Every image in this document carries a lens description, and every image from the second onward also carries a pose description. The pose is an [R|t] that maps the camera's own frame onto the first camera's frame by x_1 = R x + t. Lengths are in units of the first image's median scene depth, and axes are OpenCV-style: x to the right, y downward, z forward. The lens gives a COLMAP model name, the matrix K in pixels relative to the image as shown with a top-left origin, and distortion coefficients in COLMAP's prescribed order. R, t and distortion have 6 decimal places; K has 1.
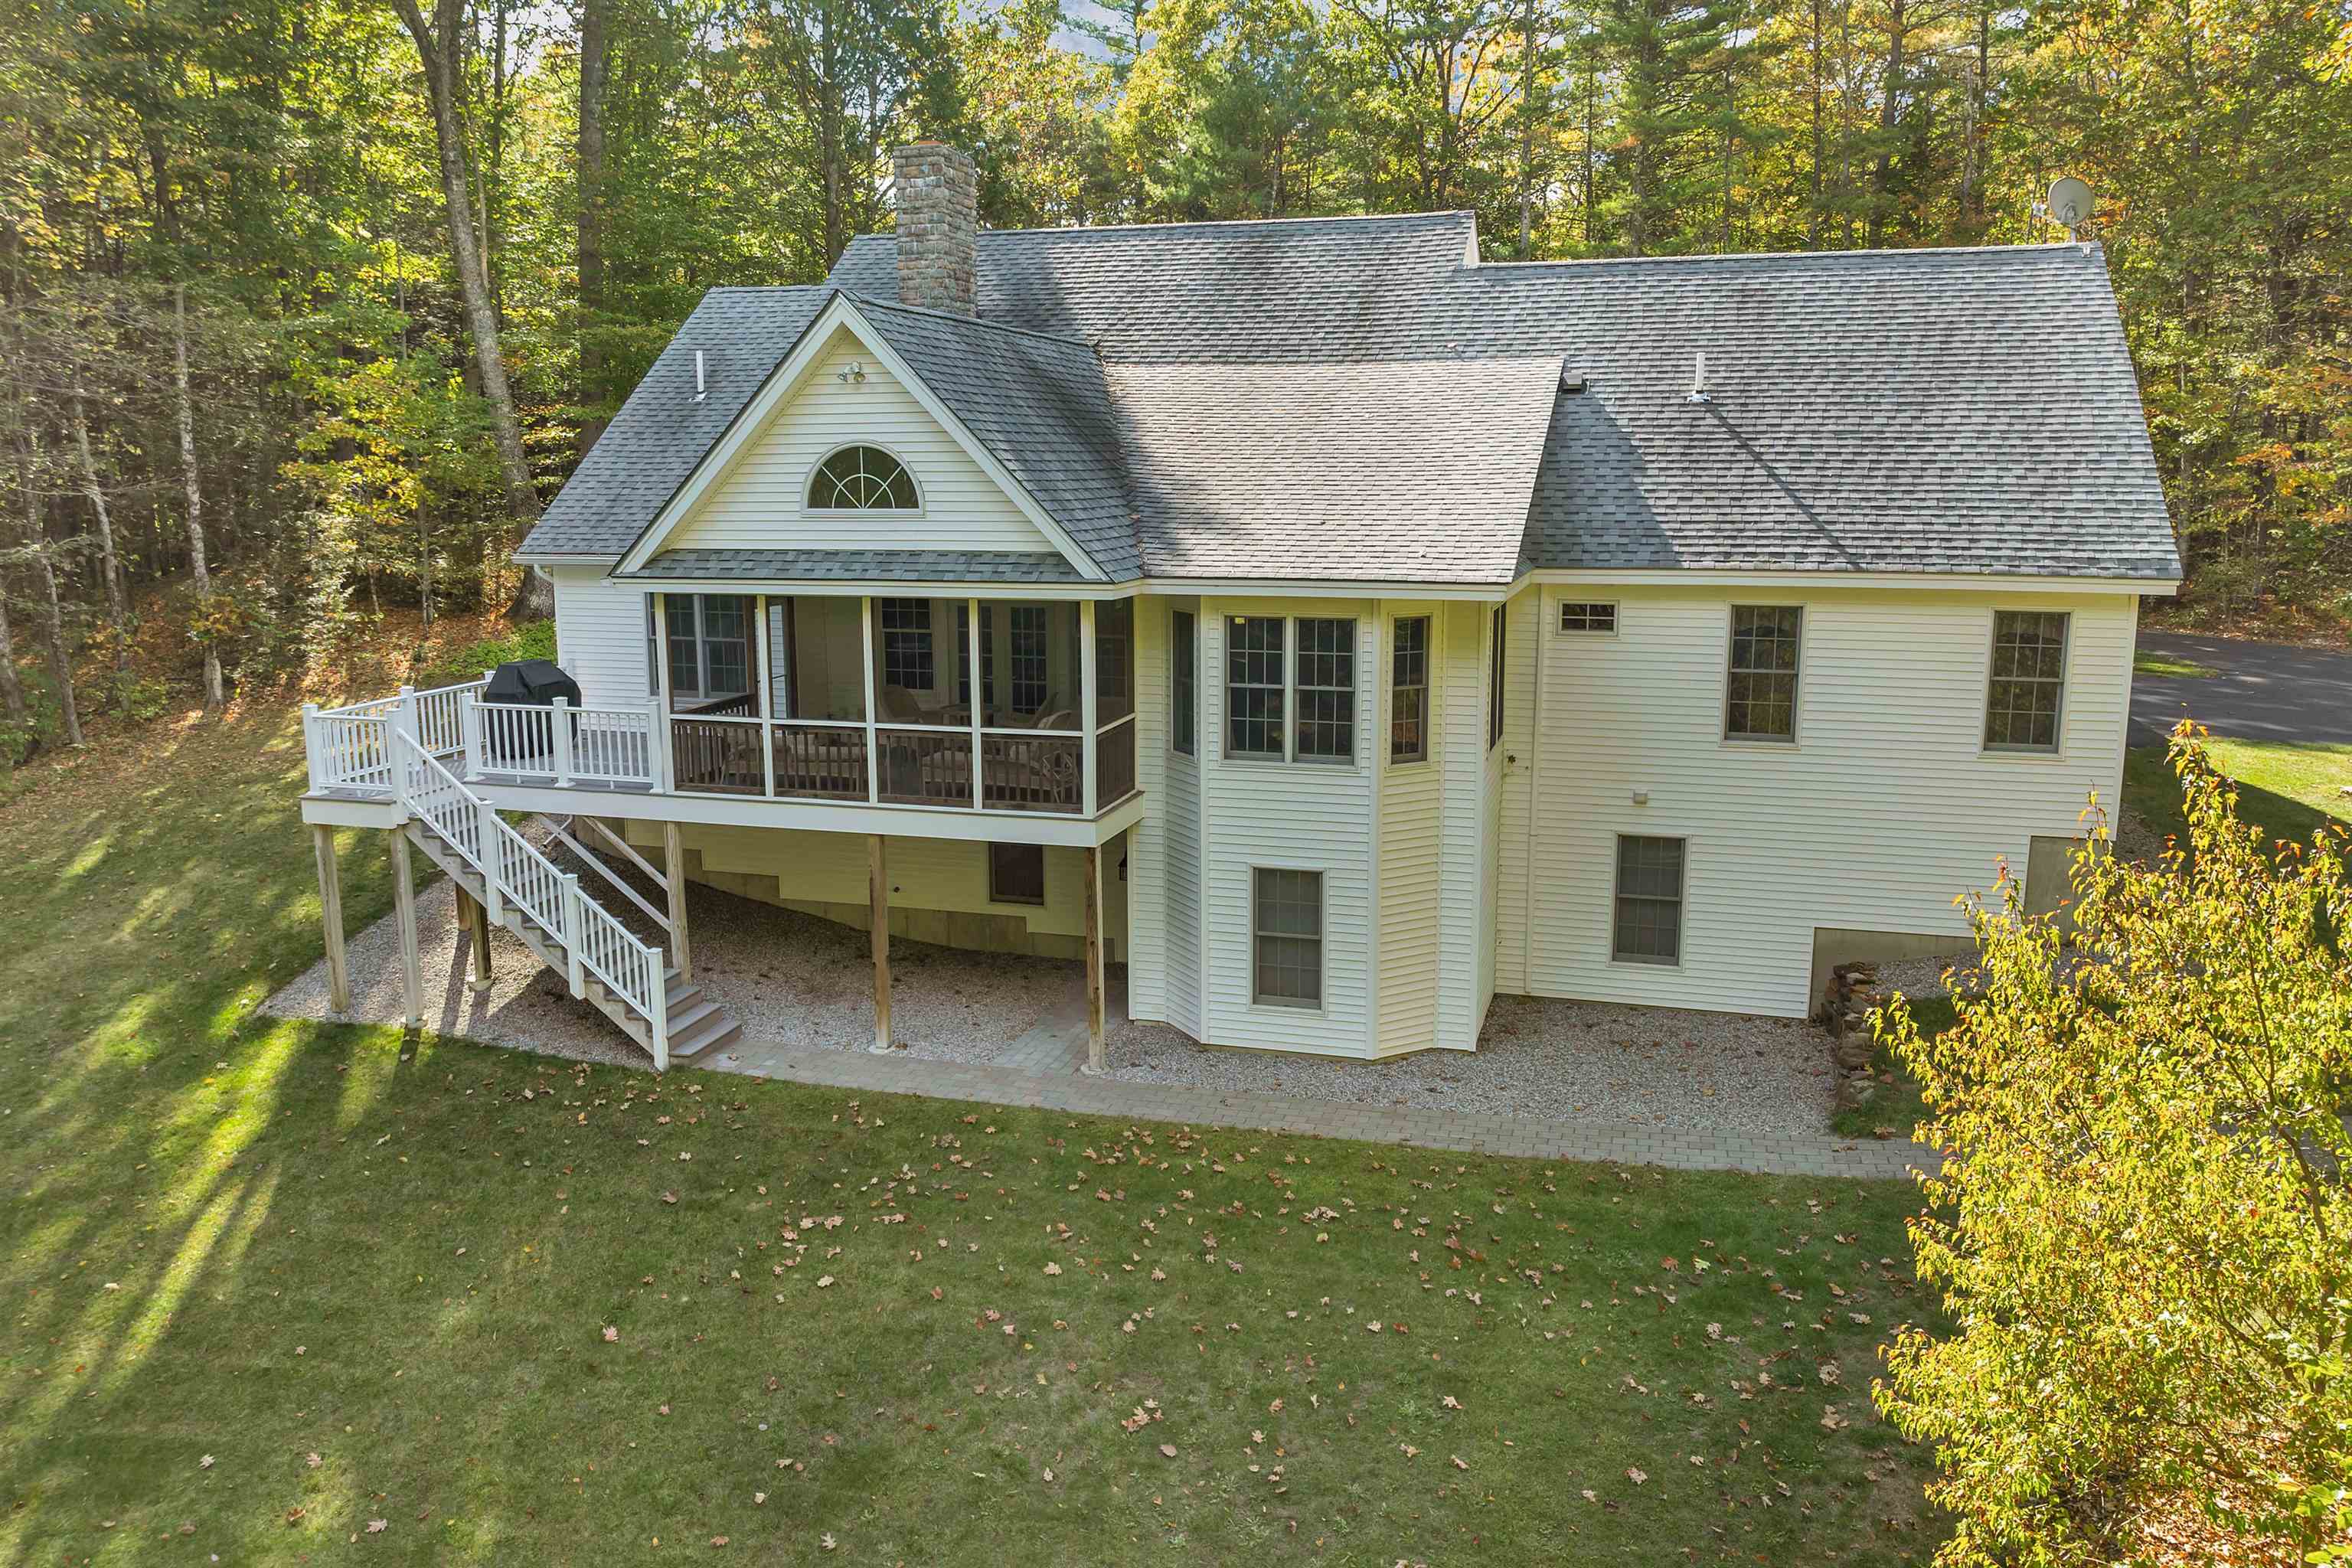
lens RADIAL K [[1703.2, 0, 1176.0], [0, 1703.2, 784.0], [0, 0, 1]] dist [-0.023381, -0.000713]
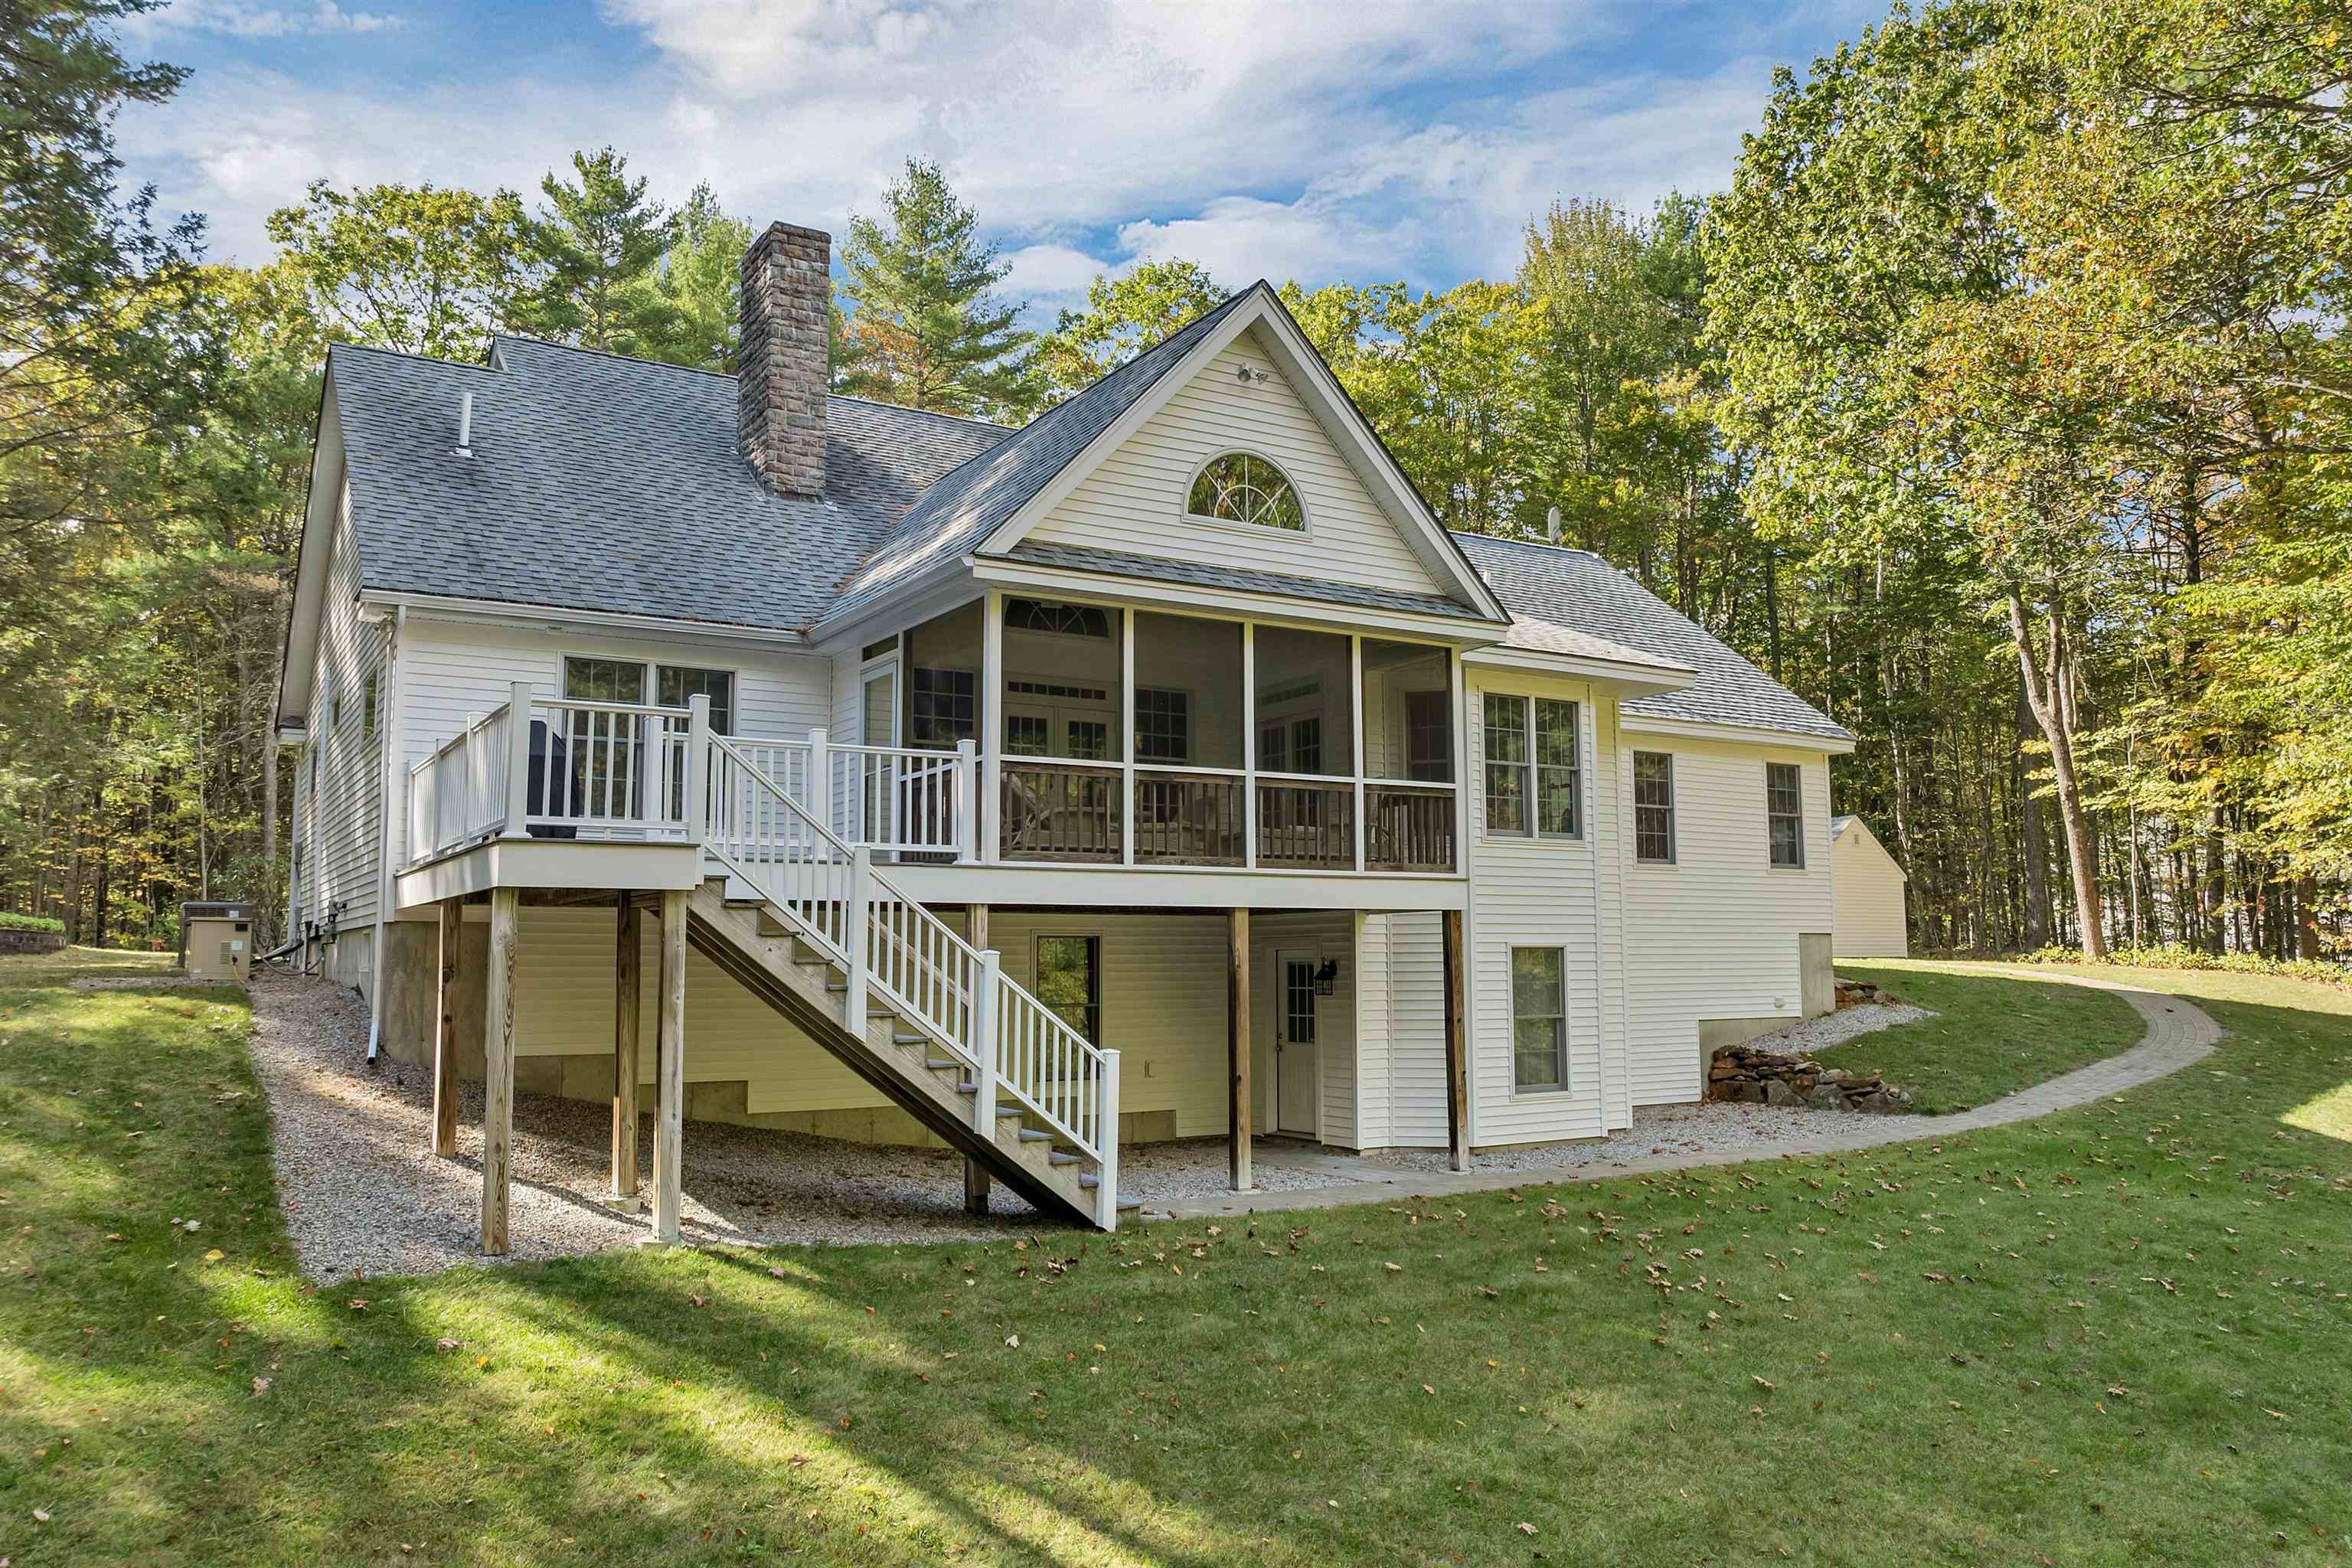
lens RADIAL K [[1748.6, 0, 1176.0], [0, 1748.6, 784.0], [0, 0, 1]] dist [-0.009518, -0.000985]
pose [[0.663290, 0.080719, 0.743996, -0.849000], [0.148723, 0.960118, -0.236758, 0.170071], [-0.733435, 0.267689, 0.624832, 0.494158]]
